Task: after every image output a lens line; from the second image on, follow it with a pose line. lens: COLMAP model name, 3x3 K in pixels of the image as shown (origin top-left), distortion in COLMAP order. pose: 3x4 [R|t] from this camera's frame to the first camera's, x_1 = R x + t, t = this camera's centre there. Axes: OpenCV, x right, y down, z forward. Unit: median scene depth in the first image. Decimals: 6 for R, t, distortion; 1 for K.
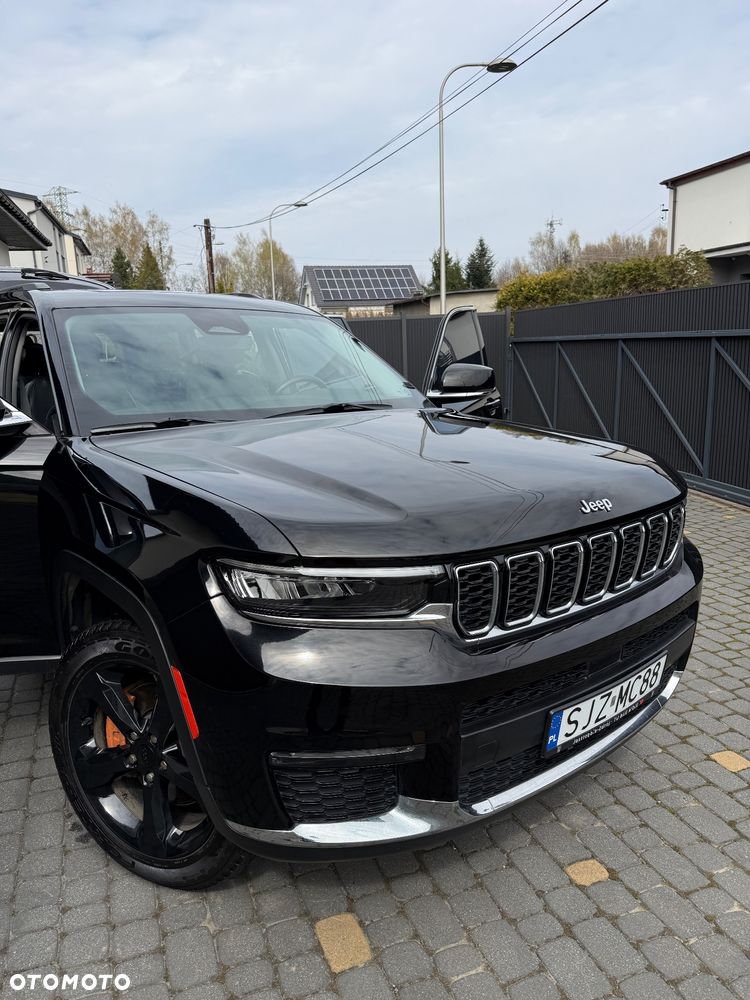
lens RADIAL K [[706.9, 0, 374.2], [0, 706.9, 508.1], [0, 0, 1]] dist [0.023405, -0.036835]
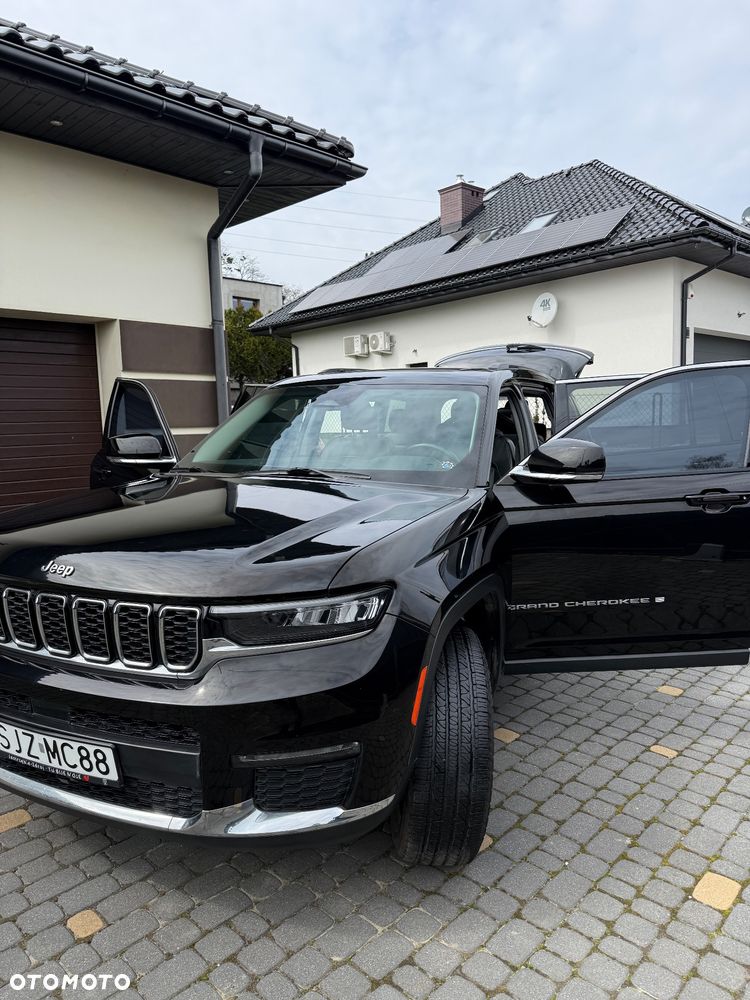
lens RADIAL K [[707.9, 0, 375.0], [0, 707.9, 500.0], [0, 0, 1]] dist [0.021880, -0.033145]
pose [[0.429353, 0.124403, -0.894528, 1.140596], [-0.196134, 0.979673, 0.042104, -0.192326], [0.881582, 0.157370, 0.445025, 0.690426]]
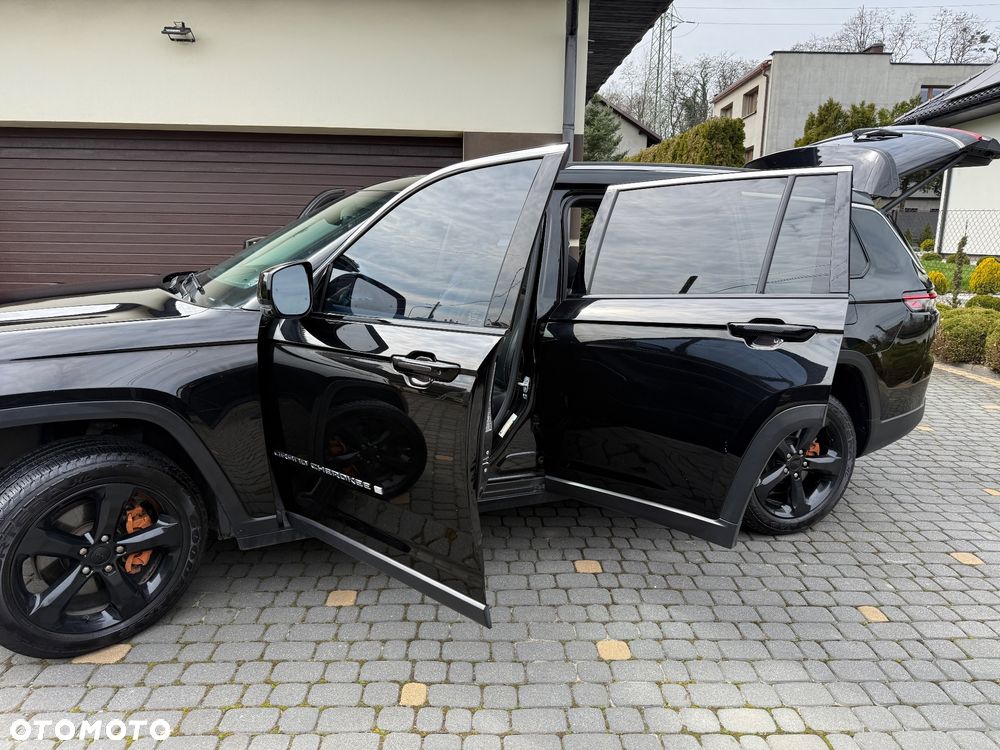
lens RADIAL K [[714.3, 0, 502.1], [0, 714.3, 370.5], [0, 0, 1]] dist [0.016509, -0.024292]
pose [[-0.329564, 0.207140, -0.921130, 1.028696], [-0.220355, 0.931815, 0.288382, -0.515707], [0.918058, 0.298016, -0.261448, 2.064275]]
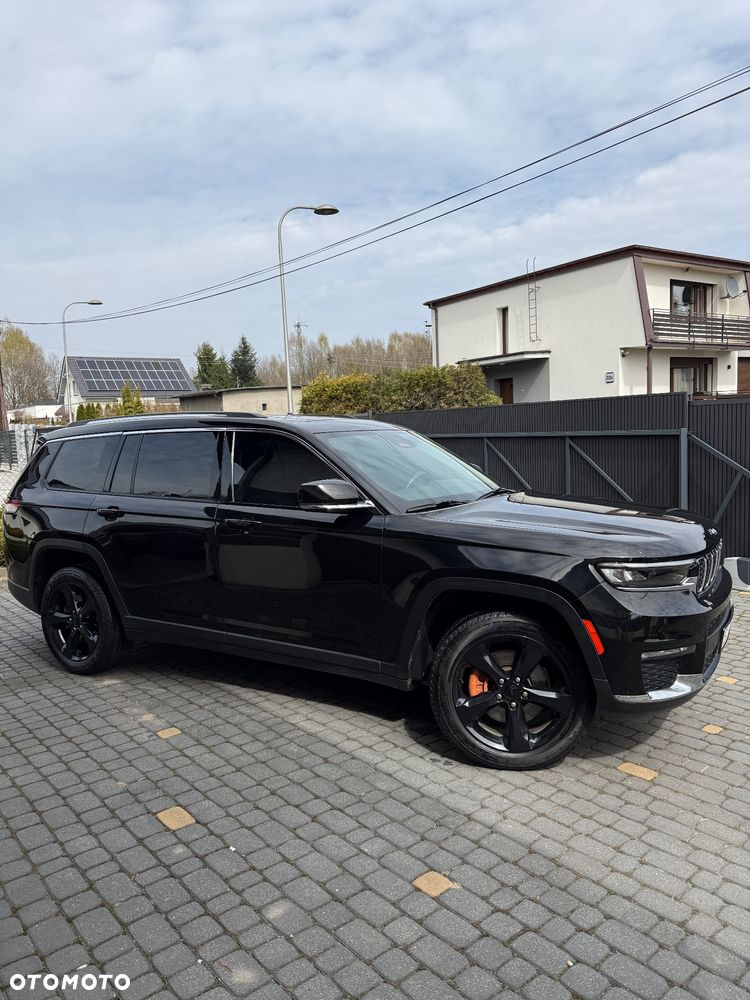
lens RADIAL K [[698.2, 0, 373.3], [0, 698.2, 505.1], [0, 0, 1]] dist [0.142189, -0.262469]
pose [[0.940088, -0.044023, 0.338077, -0.980530], [0.086034, 0.990168, -0.110297, 0.047761], [-0.329897, 0.132775, 0.934633, -0.463629]]
